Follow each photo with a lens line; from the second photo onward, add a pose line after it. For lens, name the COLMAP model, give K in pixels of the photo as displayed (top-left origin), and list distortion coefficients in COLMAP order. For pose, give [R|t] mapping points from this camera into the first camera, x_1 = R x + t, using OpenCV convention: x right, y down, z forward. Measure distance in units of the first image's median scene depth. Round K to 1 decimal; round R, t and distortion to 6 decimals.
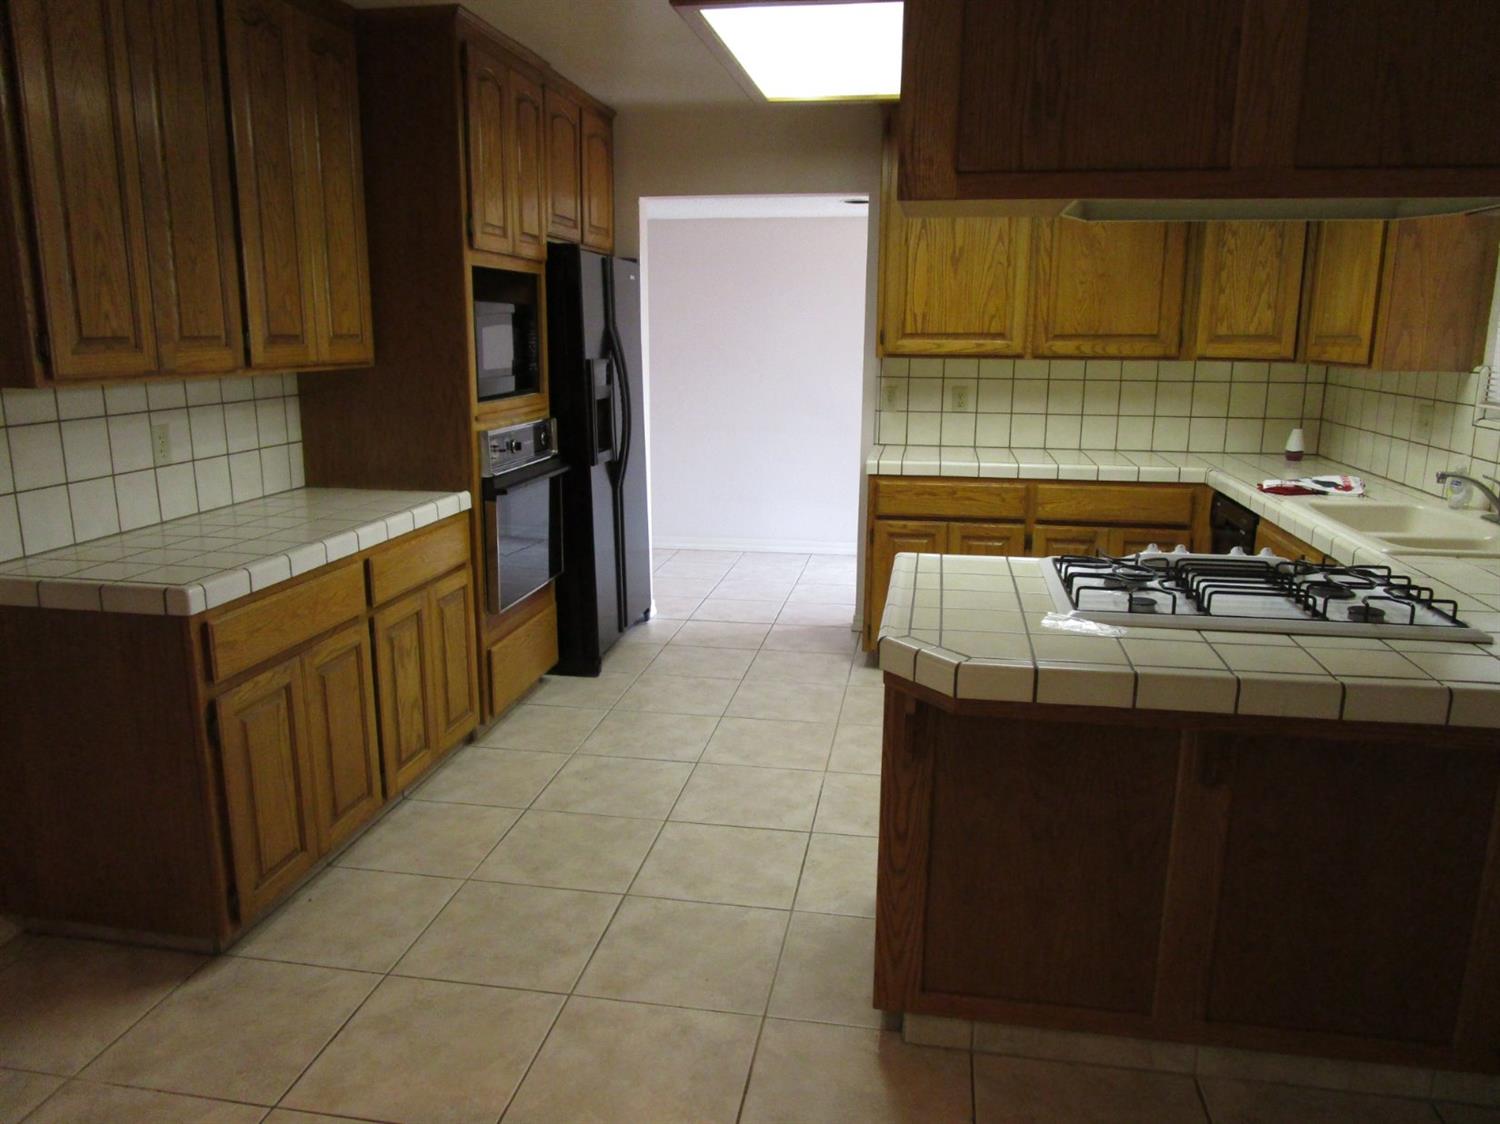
lens RADIAL K [[1069.4, 0, 744.0], [0, 1069.4, 559.2], [0, 0, 1]] dist [-0.029292, 0.006184]
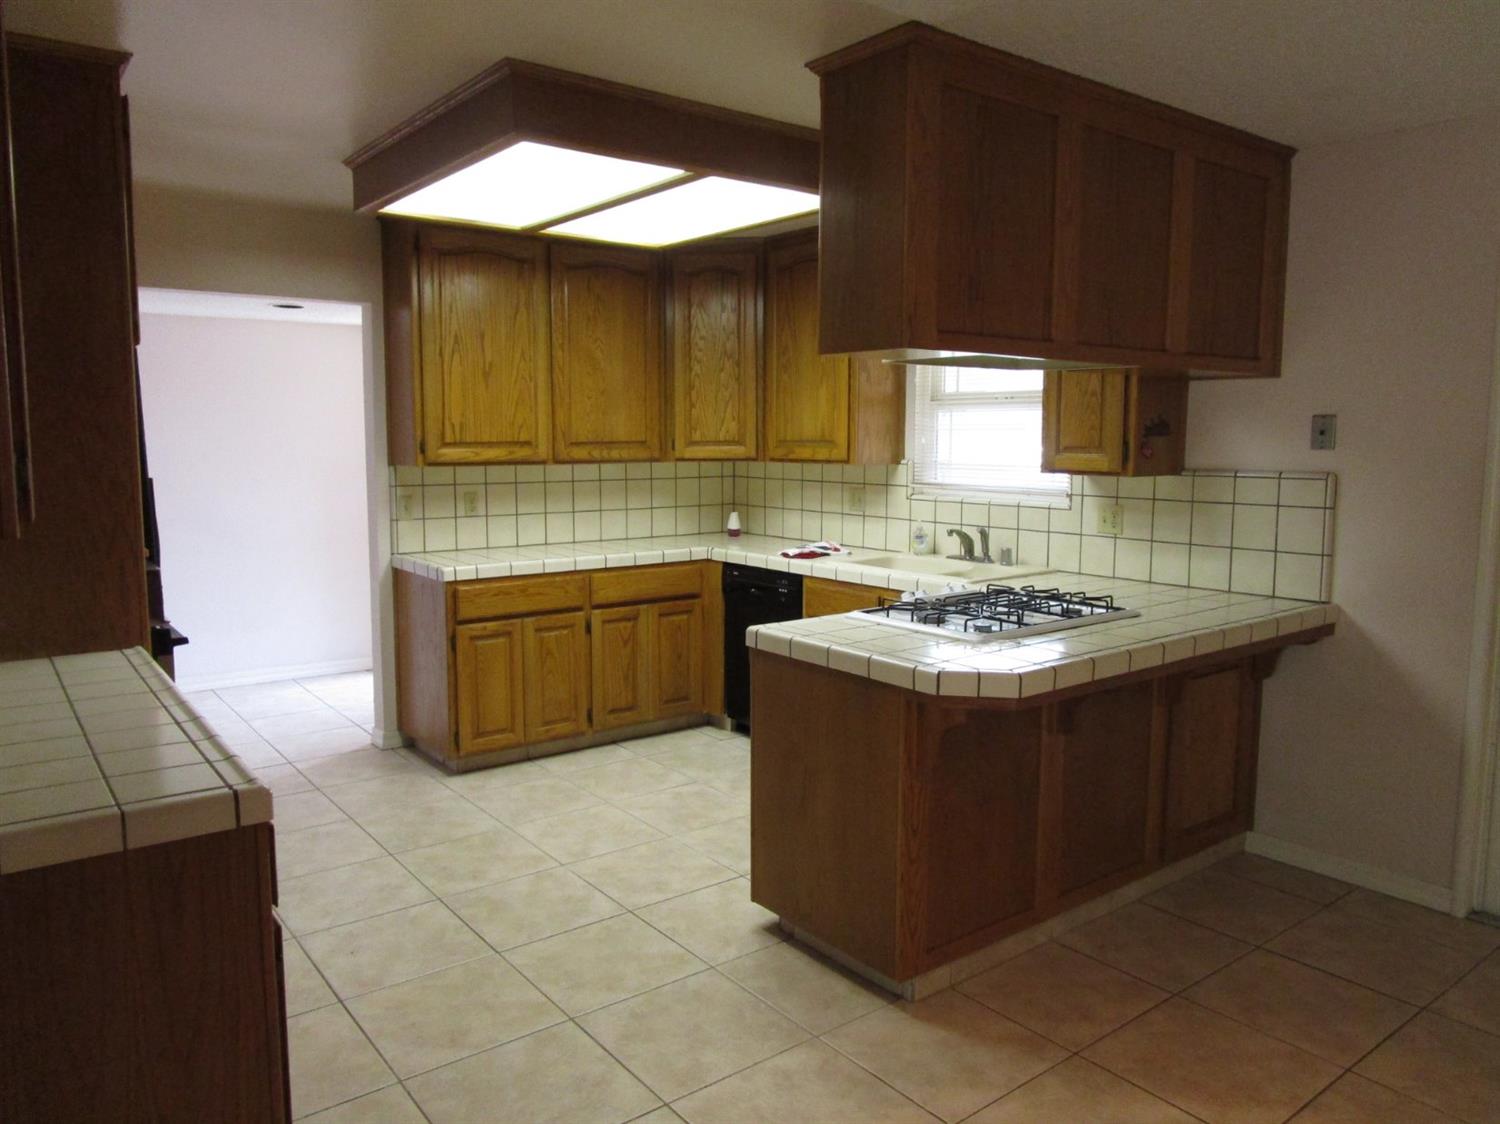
lens RADIAL K [[1069.4, 0, 757.4], [0, 1069.4, 562.1], [0, 0, 1]] dist [-0.029292, 0.006184]
pose [[0.672956, -0.090792, 0.734089, -0.453810], [0.158139, 0.987152, -0.022879, -0.030767], [-0.722580, 0.131485, 0.678668, 0.115627]]
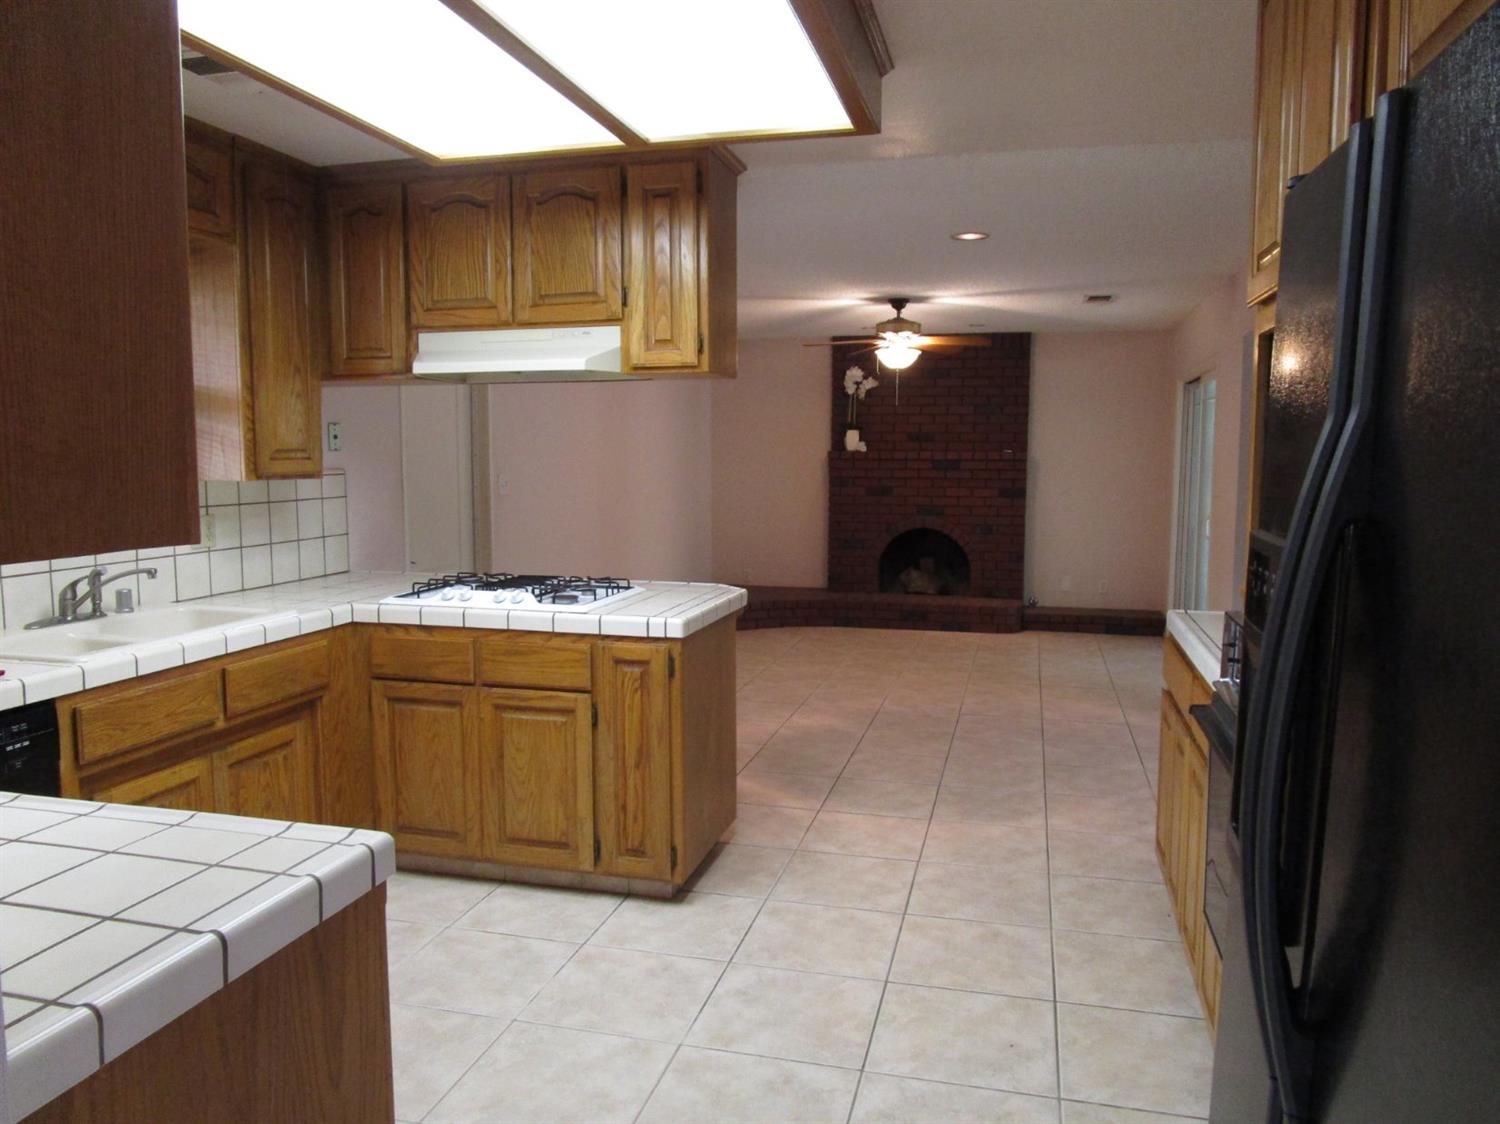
lens RADIAL K [[1069.4, 0, 740.4], [0, 1069.4, 550.3], [0, 0, 1]] dist [-0.029292, 0.006184]
pose [[-0.996078, -0.014664, 0.087259, -0.017986], [0.012349, 0.953481, 0.301202, -0.292641], [-0.087616, 0.301098, -0.949560, 1.374364]]
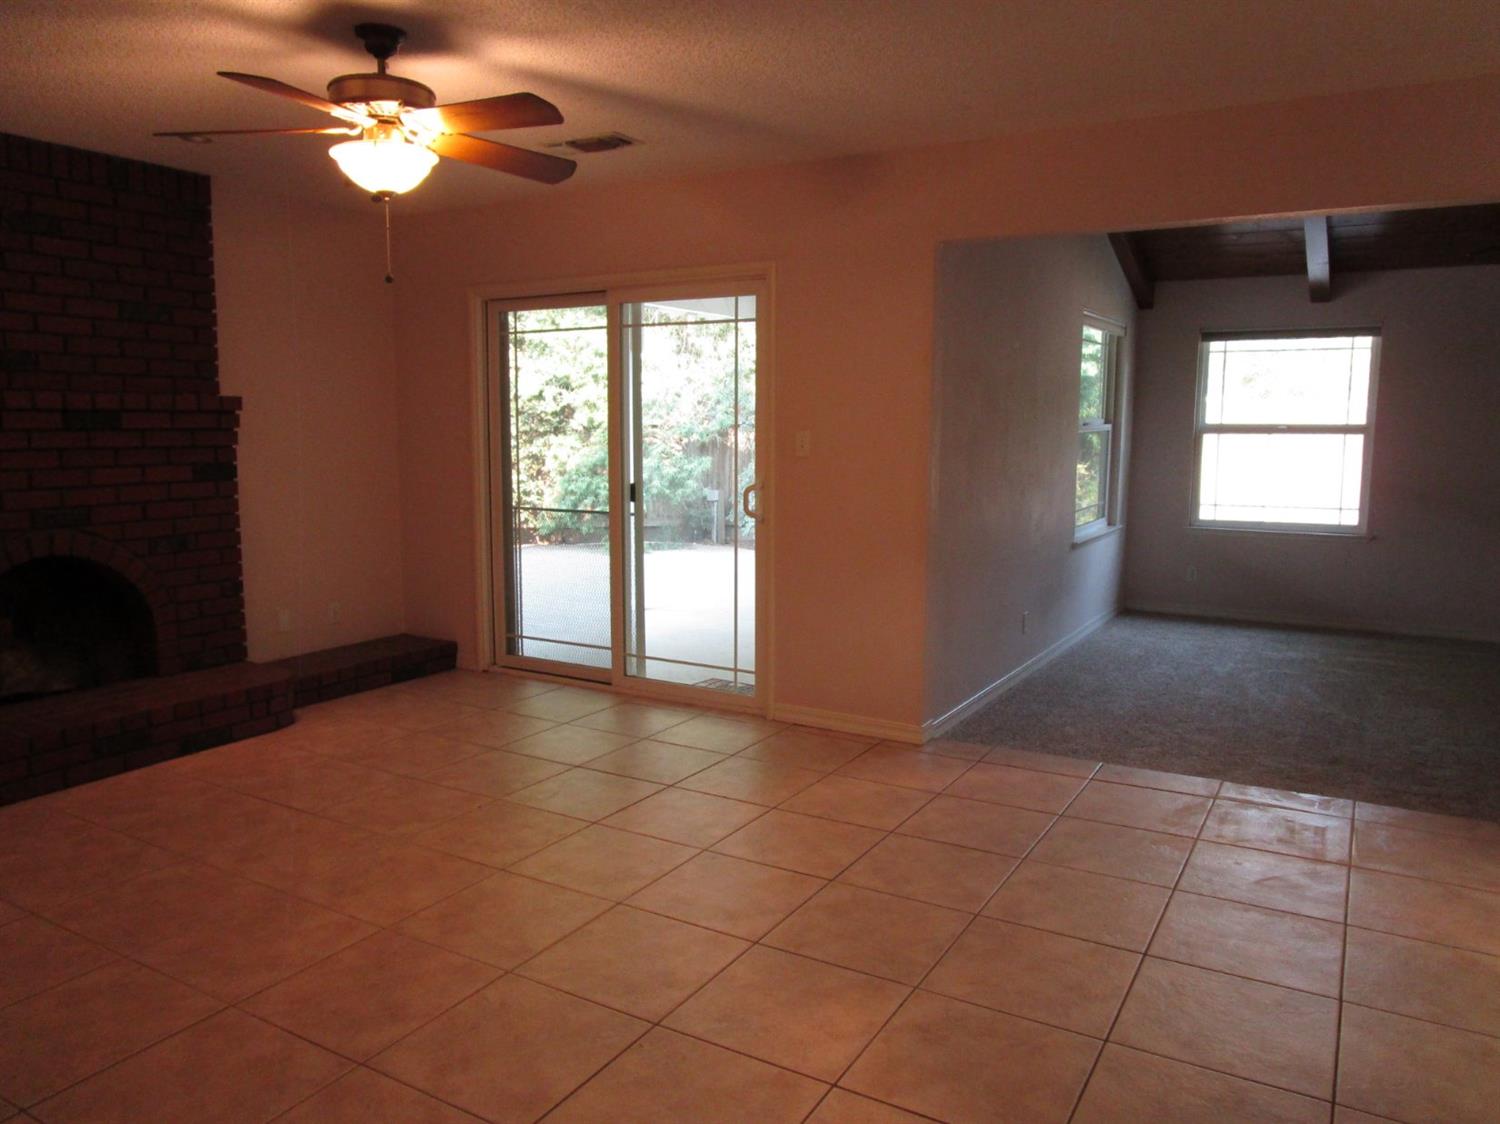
lens RADIAL K [[1069.4, 0, 752.3], [0, 1069.4, 569.0], [0, 0, 1]] dist [-0.029292, 0.006184]
pose [[-0.352915, 0.119855, -0.927947, 0.504768], [-0.202824, 0.958380, 0.200923, -0.001198], [0.913408, 0.259119, -0.313917, 0.187792]]
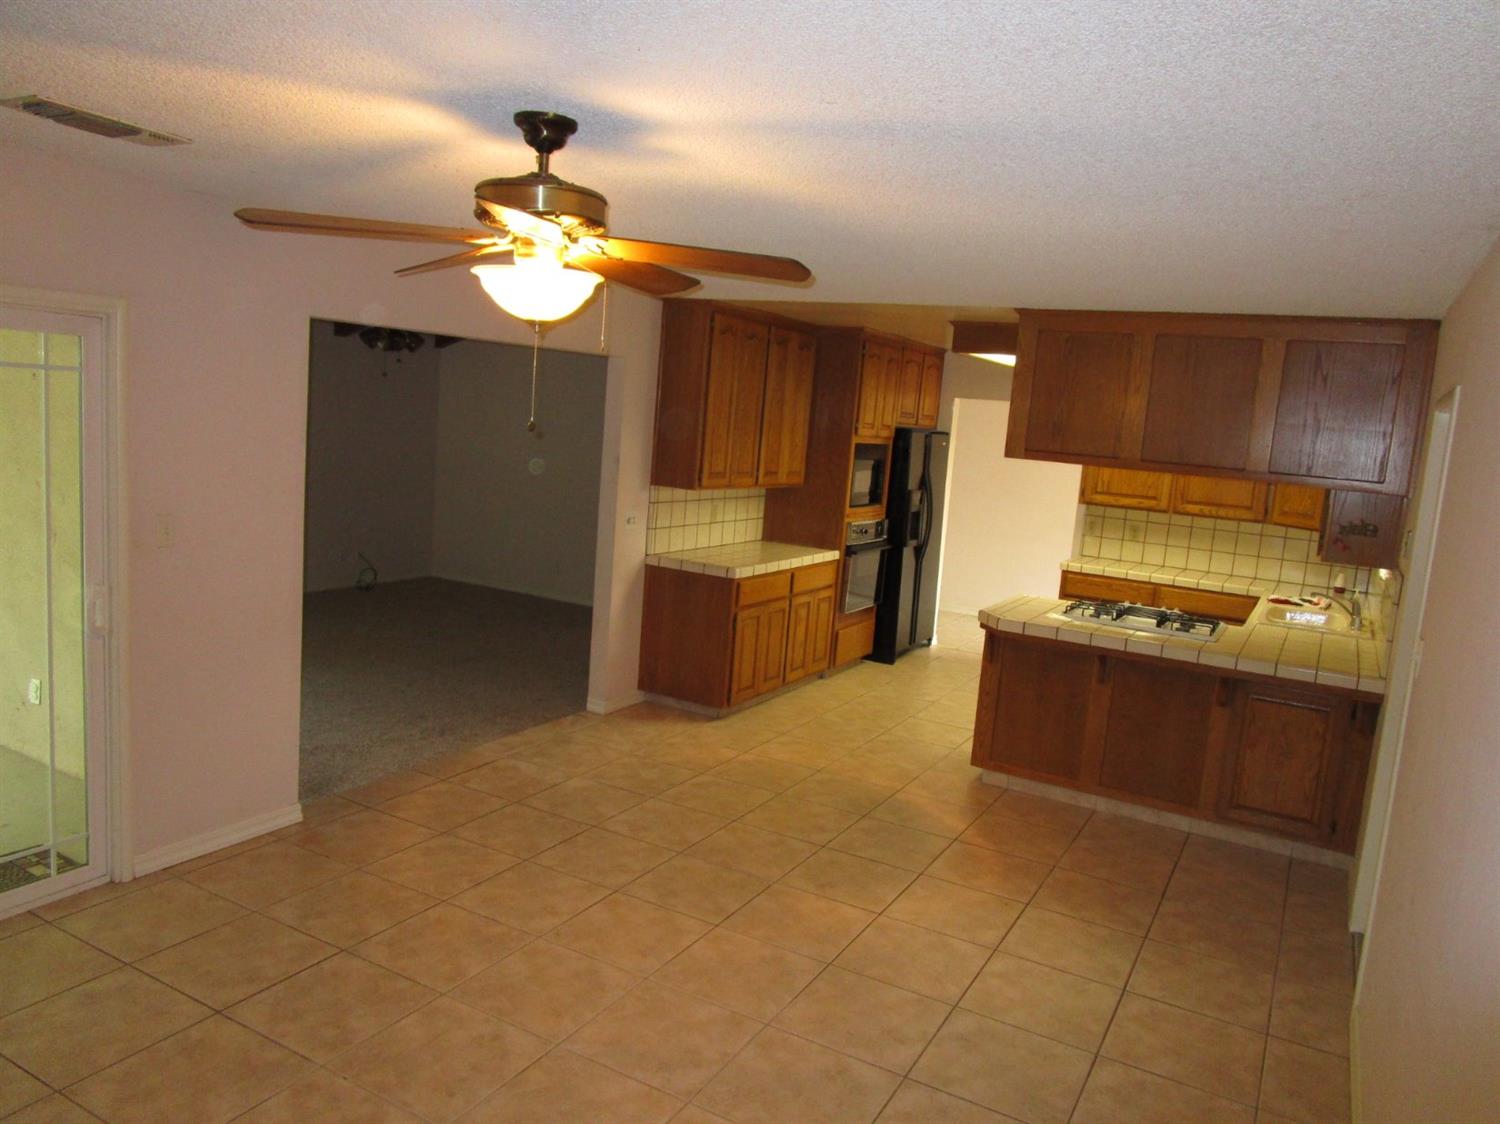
lens RADIAL K [[1069.4, 0, 750.7], [0, 1069.4, 561.6], [0, 0, 1]] dist [-0.029292, 0.006184]
pose [[0.942643, 0.114827, -0.313432, 0.195649], [-0.142596, 0.987506, -0.067077, 0.101972], [0.301814, 0.107923, 0.947239, -0.851487]]
